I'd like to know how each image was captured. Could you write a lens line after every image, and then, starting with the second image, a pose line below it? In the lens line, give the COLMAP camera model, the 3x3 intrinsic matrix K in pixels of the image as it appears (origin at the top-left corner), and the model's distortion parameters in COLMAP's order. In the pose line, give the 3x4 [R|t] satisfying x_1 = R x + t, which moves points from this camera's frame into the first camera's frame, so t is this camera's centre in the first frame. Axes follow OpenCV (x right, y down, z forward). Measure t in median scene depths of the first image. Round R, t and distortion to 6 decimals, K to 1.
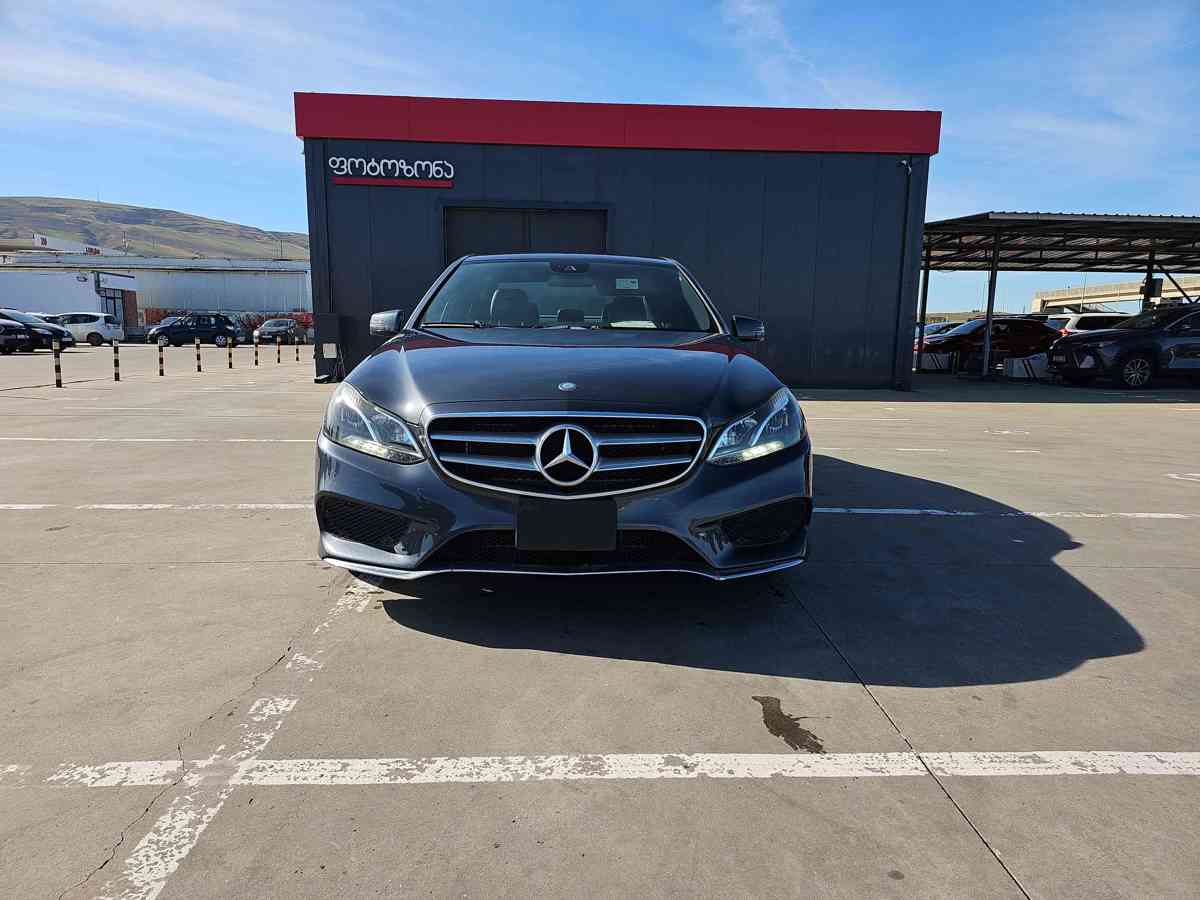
lens RADIAL K [[778.6, 0, 600.0], [0, 778.6, 450.0], [0, 0, 1]] dist [0.059240, -0.057916]
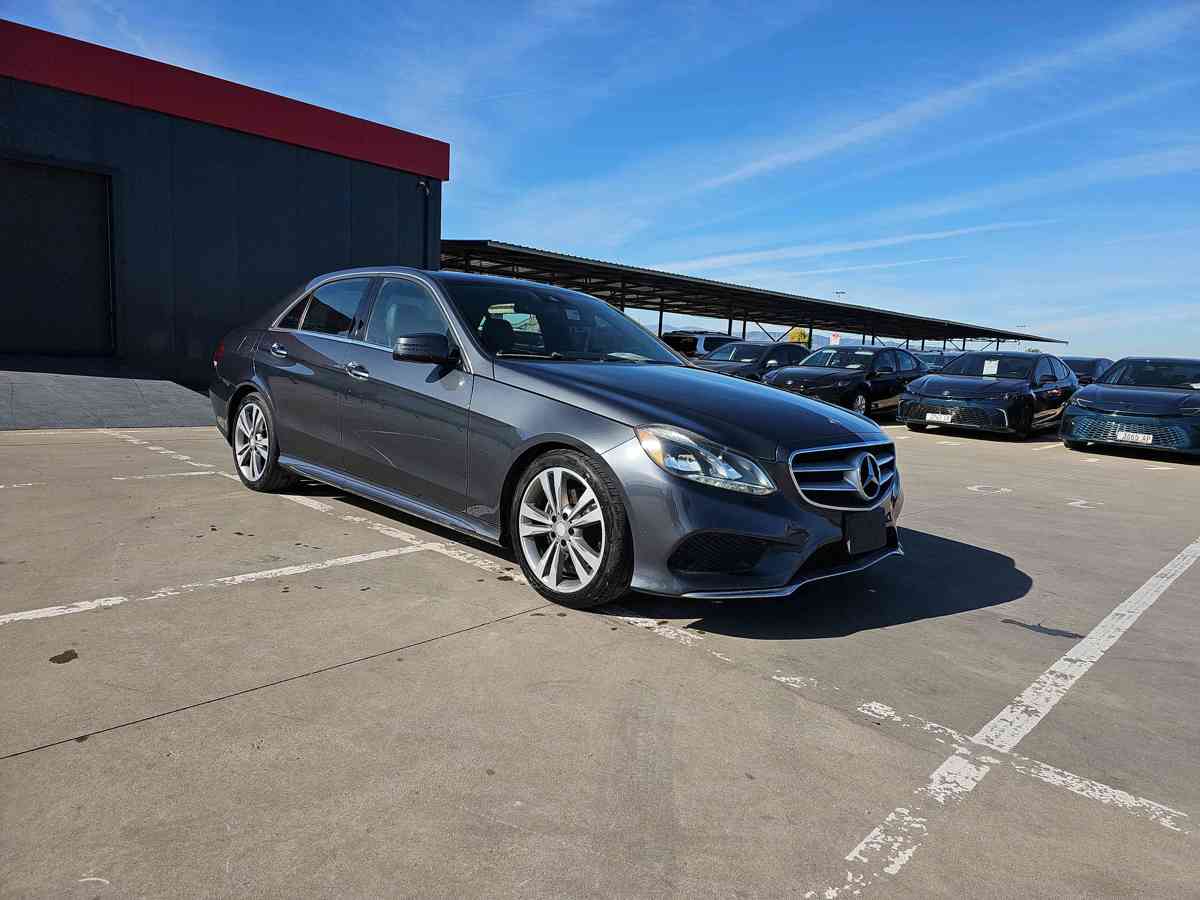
lens RADIAL K [[778.6, 0, 600.0], [0, 778.6, 450.0], [0, 0, 1]] dist [0.059240, -0.057916]
pose [[0.720941, -0.056603, 0.690681, -1.613618], [0.052708, 0.998251, 0.026791, -0.122336], [-0.690989, 0.017089, 0.722663, 0.466033]]
